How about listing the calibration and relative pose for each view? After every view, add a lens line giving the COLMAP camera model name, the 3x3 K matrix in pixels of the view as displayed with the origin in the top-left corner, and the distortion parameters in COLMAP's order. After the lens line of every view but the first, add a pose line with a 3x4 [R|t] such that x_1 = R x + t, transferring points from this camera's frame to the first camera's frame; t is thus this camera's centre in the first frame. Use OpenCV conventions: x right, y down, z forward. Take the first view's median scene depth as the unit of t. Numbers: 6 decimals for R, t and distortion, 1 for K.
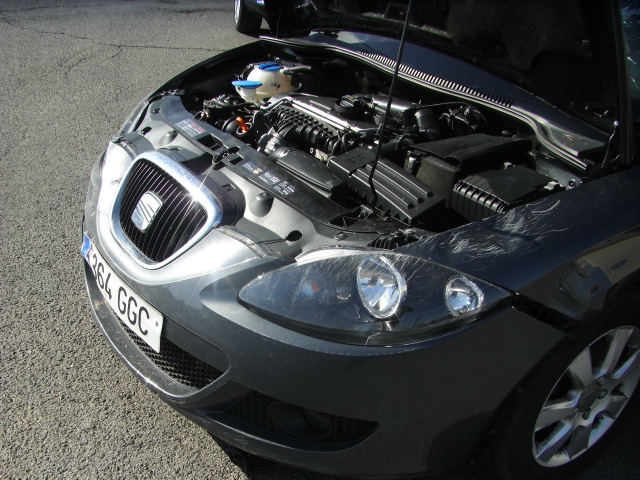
lens RADIAL K [[723.9, 0, 296.8], [0, 723.9, 324.3], [0, 0, 1]] dist [-0.161220, 0.058242]
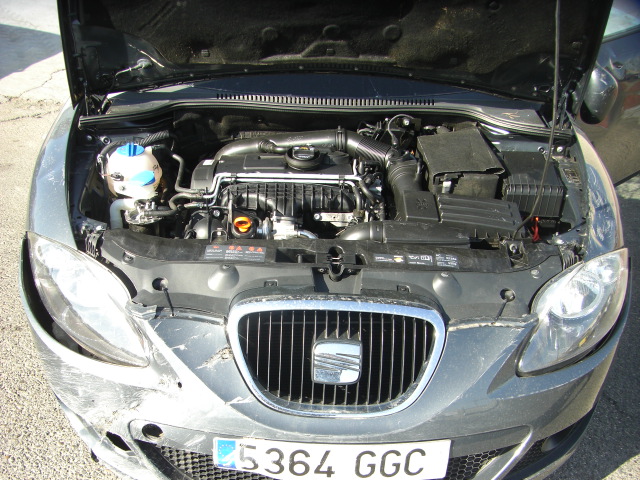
lens RADIAL K [[723.9, 0, 296.8], [0, 723.9, 324.3], [0, 0, 1]] dist [-0.161220, 0.058242]
pose [[0.558017, -0.517239, 0.648908, -0.786553], [0.456003, 0.844460, 0.280979, -0.468738], [-0.693310, 0.139112, 0.707085, 0.444617]]
